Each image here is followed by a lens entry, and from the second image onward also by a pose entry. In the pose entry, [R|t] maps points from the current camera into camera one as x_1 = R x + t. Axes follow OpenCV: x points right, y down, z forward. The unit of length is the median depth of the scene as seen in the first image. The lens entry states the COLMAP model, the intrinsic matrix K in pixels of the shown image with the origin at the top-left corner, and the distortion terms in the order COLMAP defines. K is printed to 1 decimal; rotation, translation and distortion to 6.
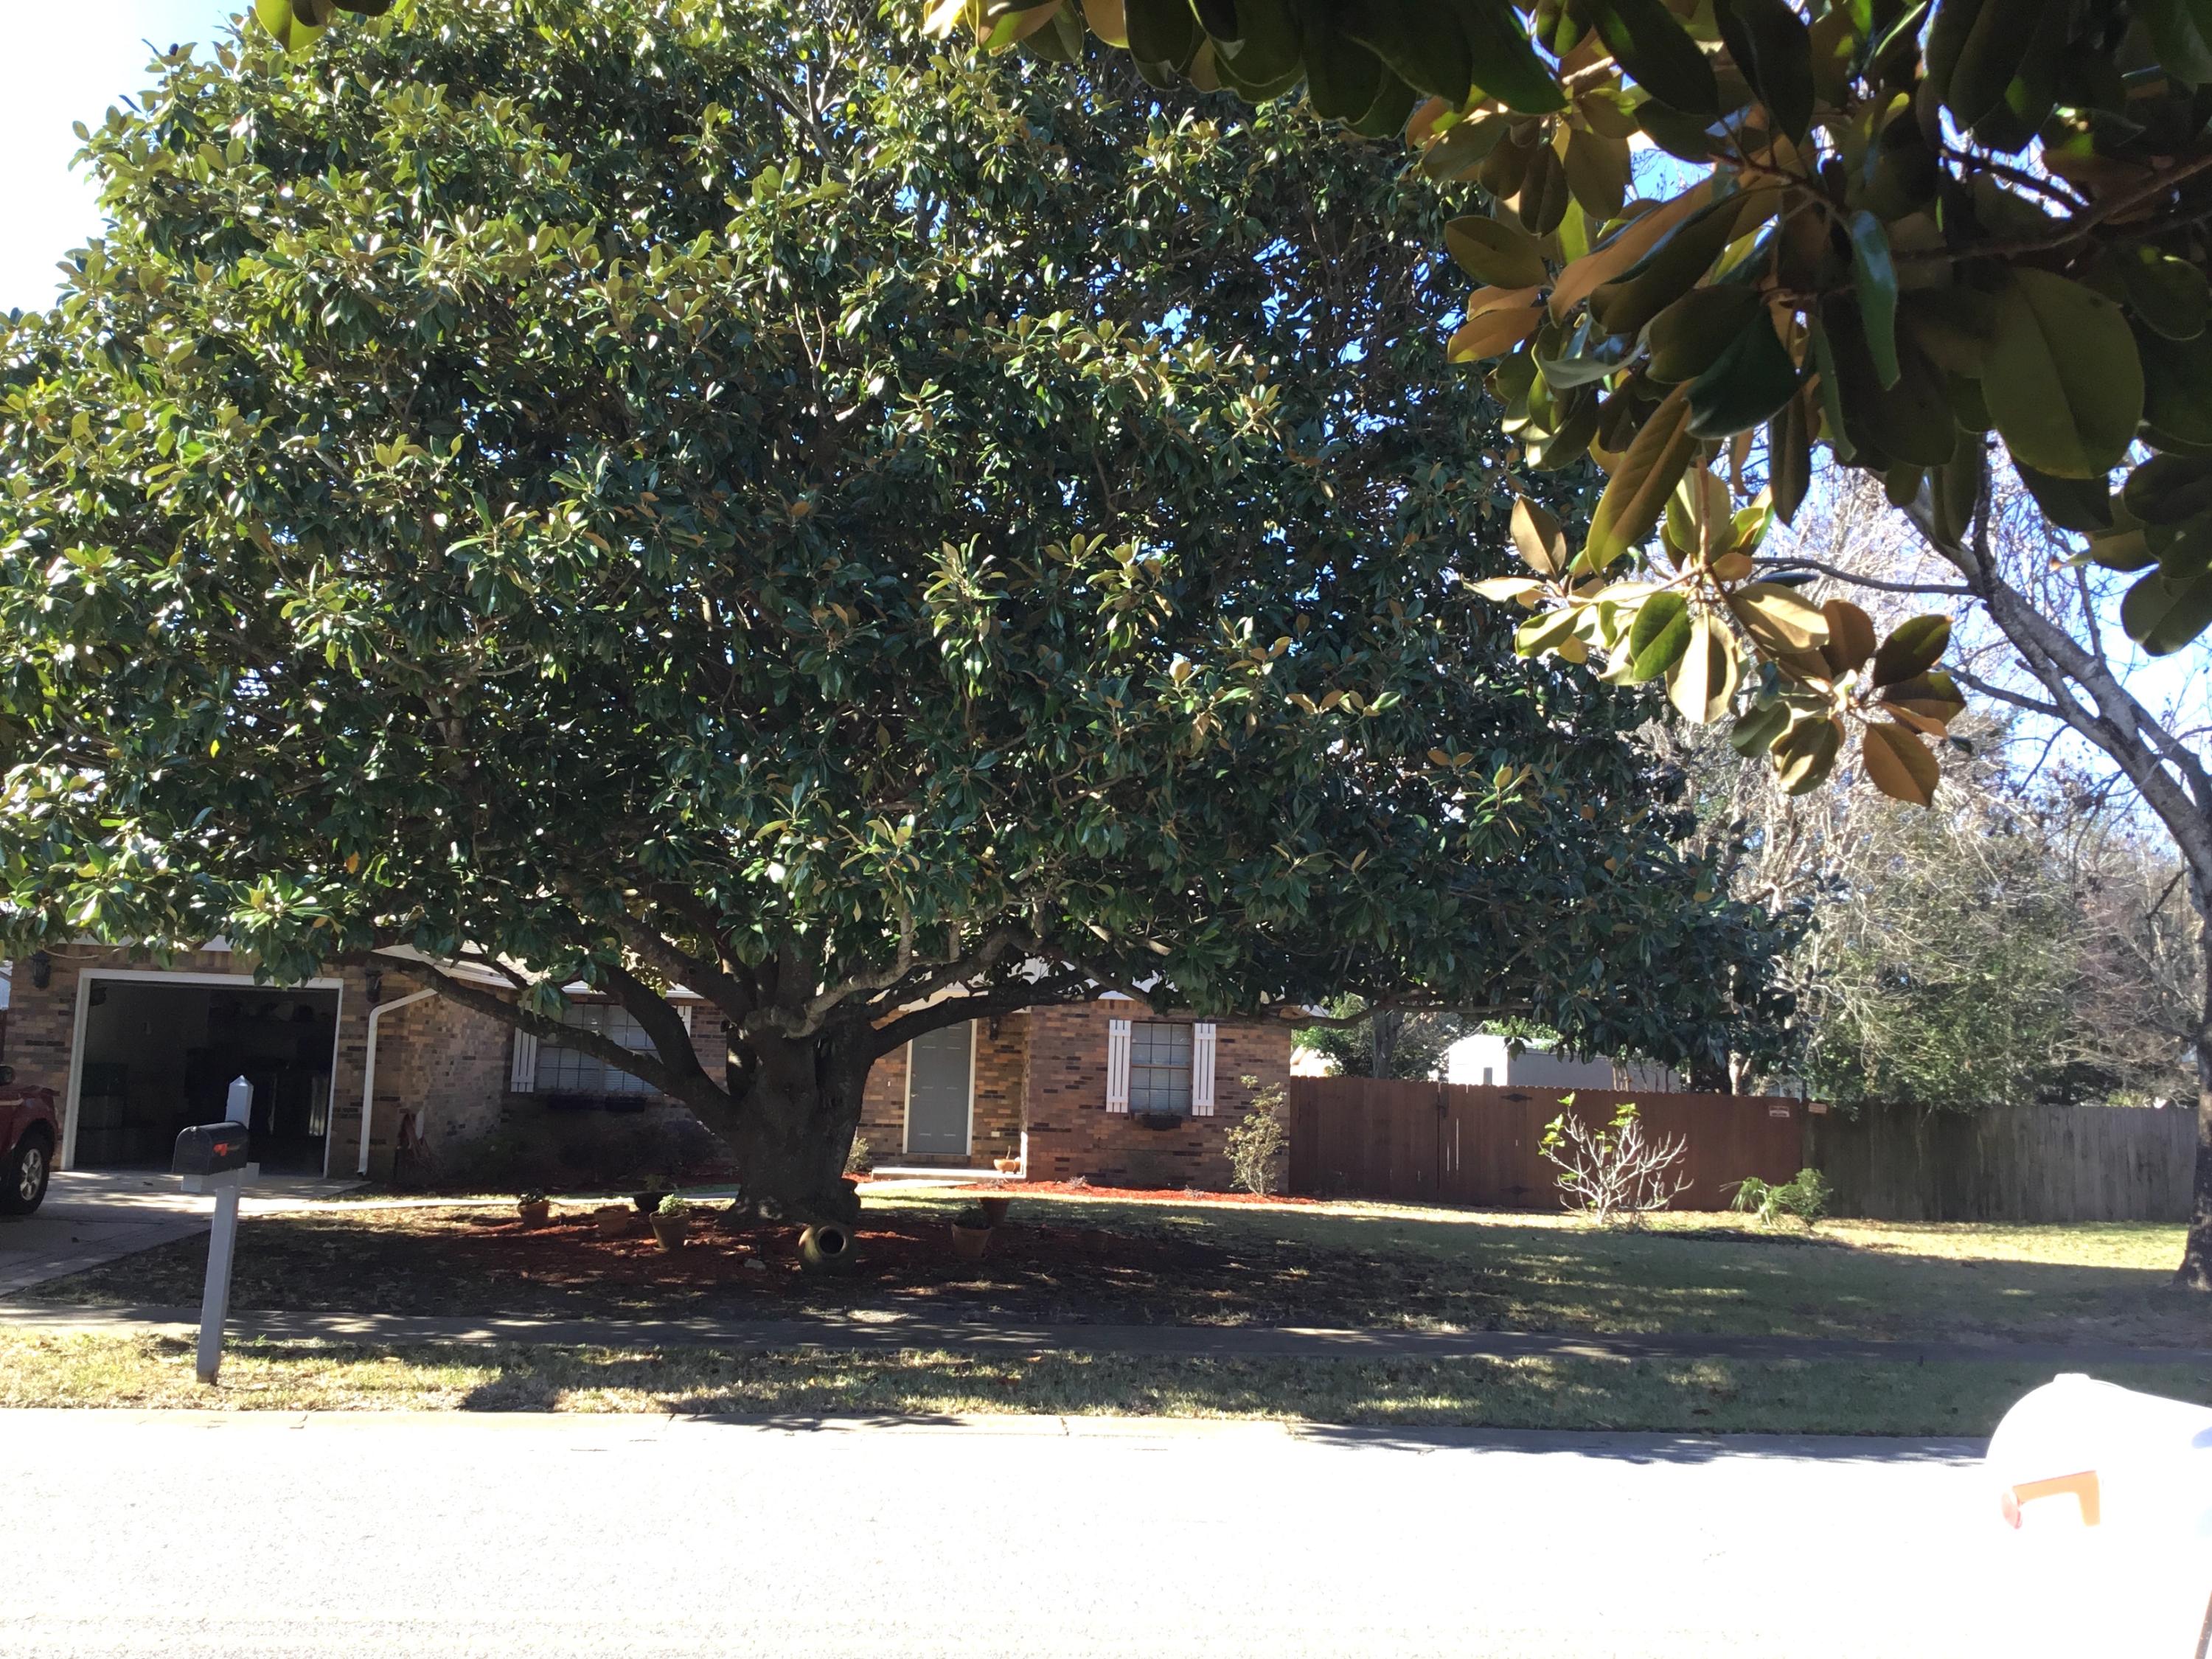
lens RADIAL K [[1999.6, 0, 1099.6], [0, 1999.6, 840.9], [0, 0, 1]] dist [0.093731, 0.000317]
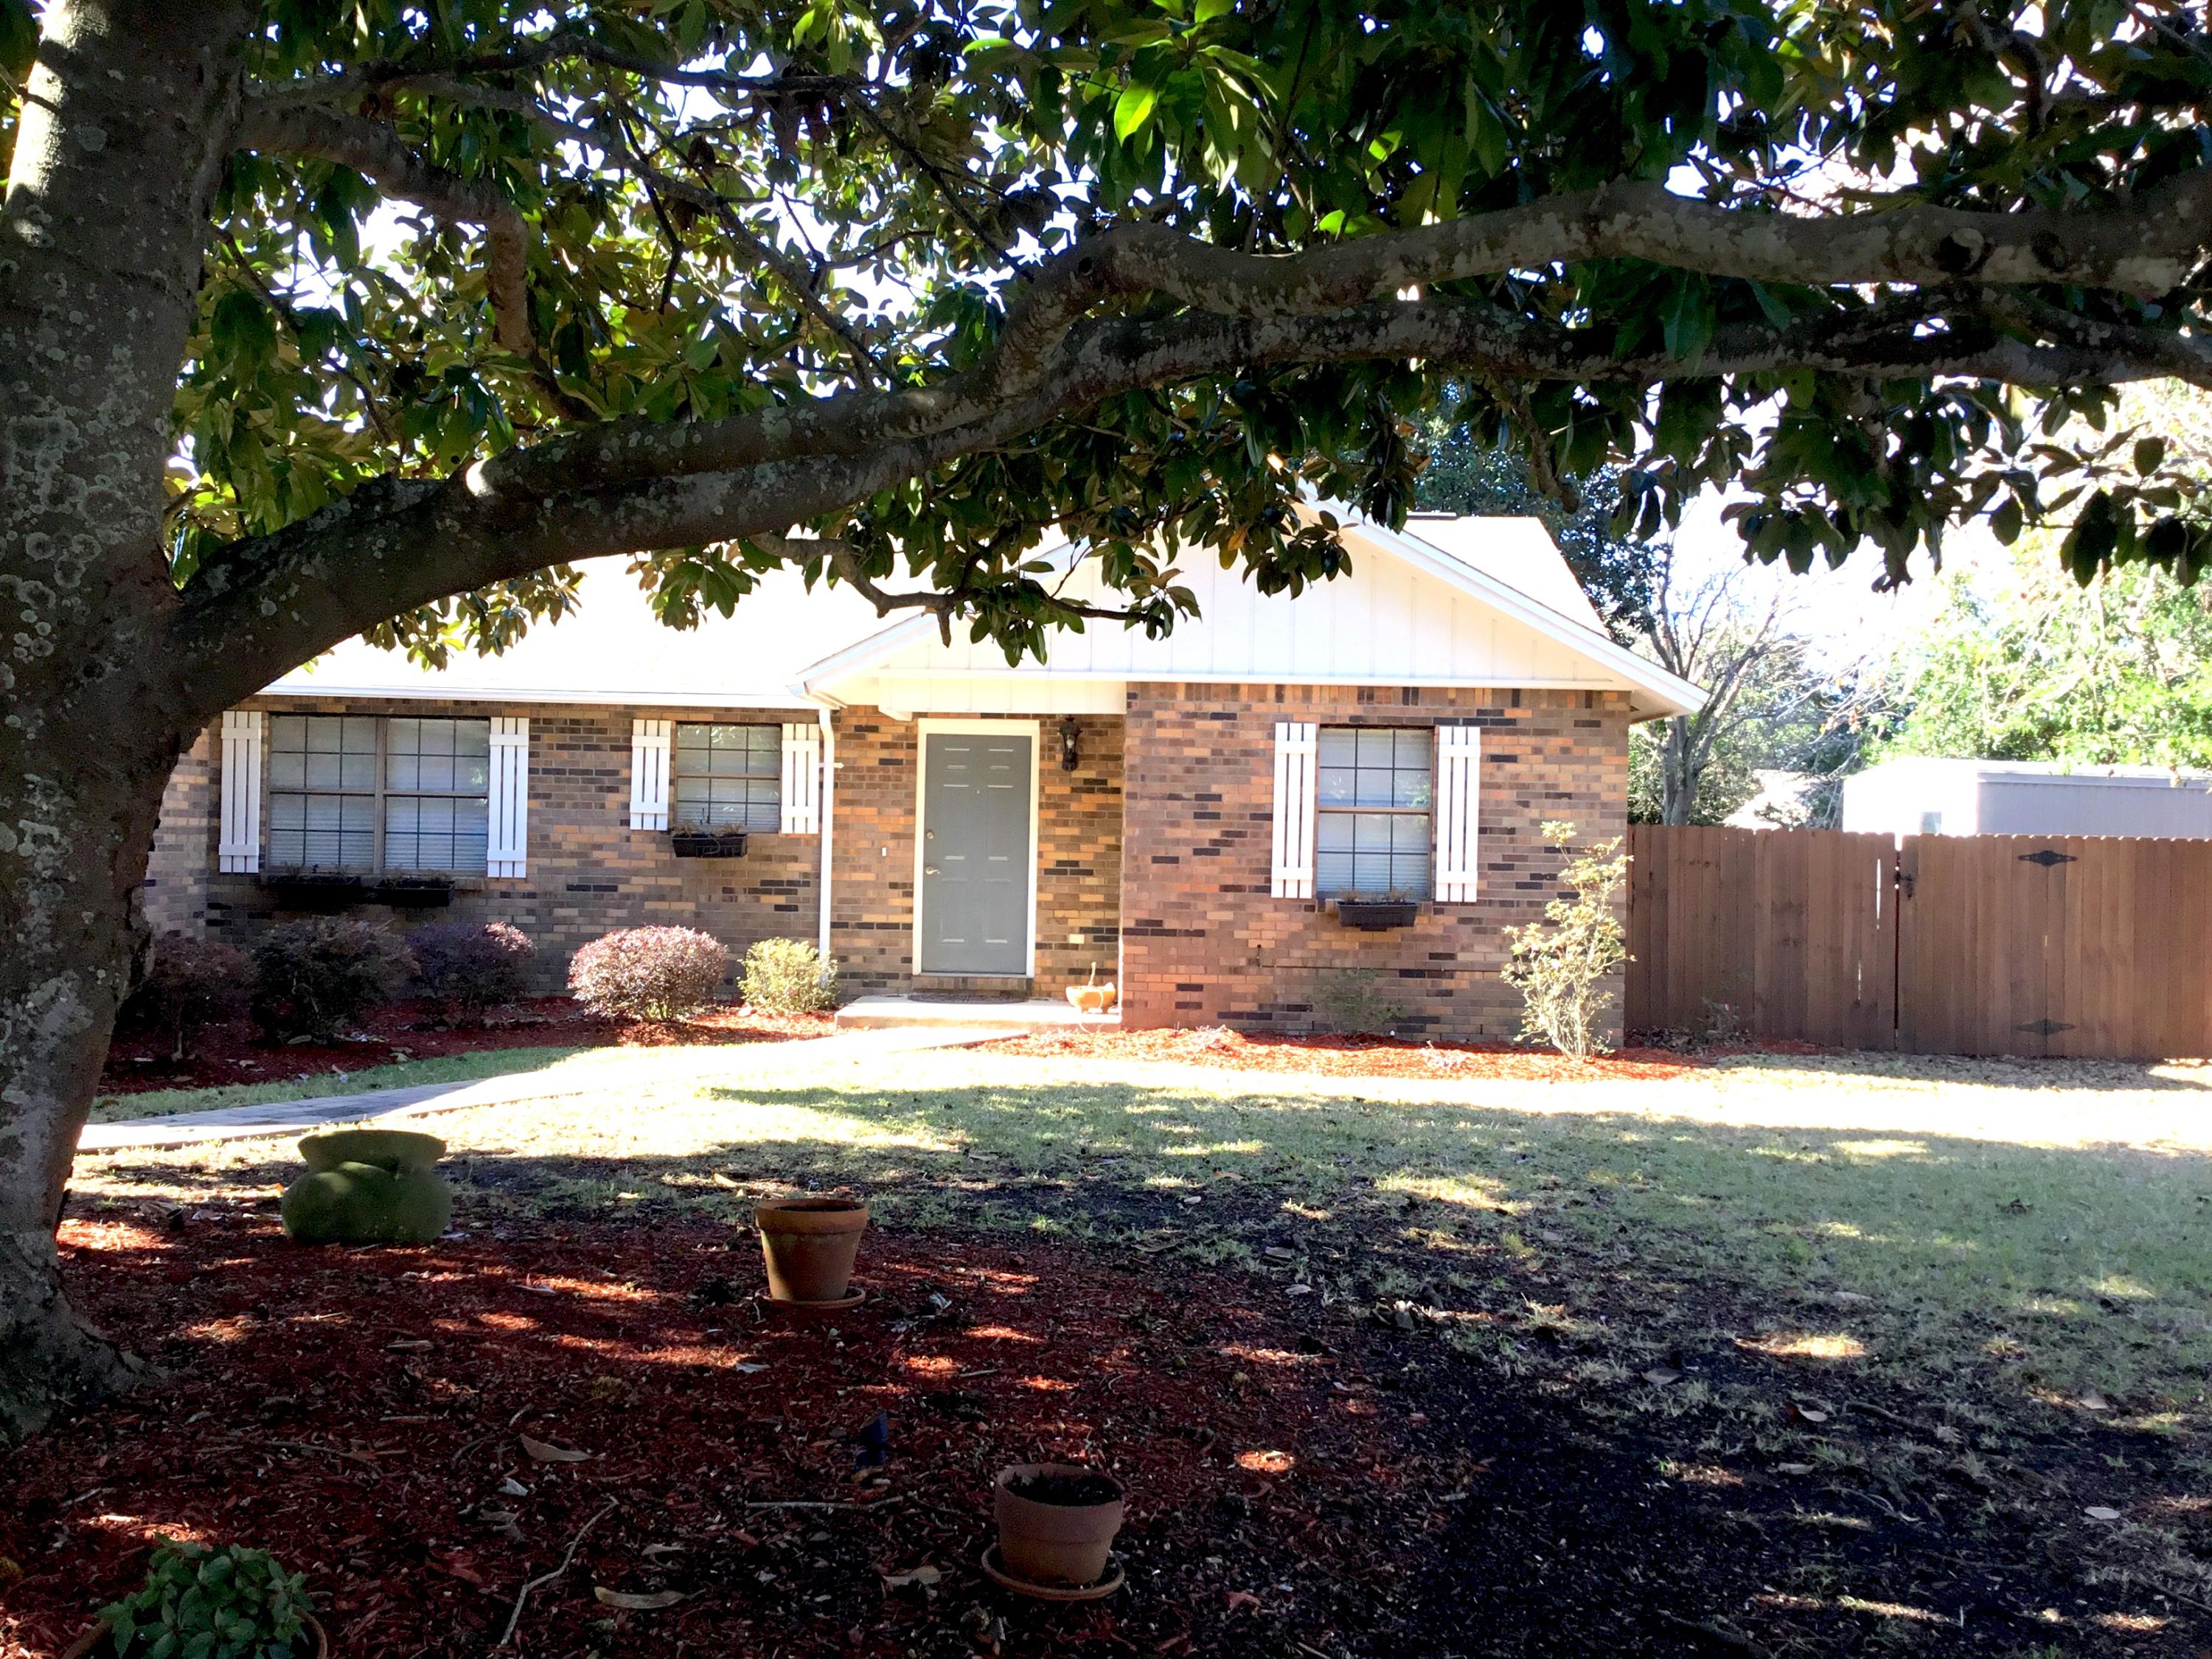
lens RADIAL K [[1999.6, 0, 1124.1], [0, 1999.6, 841.9], [0, 0, 1]] dist [0.093731, 0.000317]
pose [[0.995085, -0.015861, -0.097746, 0.016411], [0.026679, 0.993532, 0.110378, 0.061321], [0.095363, -0.112443, 0.989072, 0.474596]]
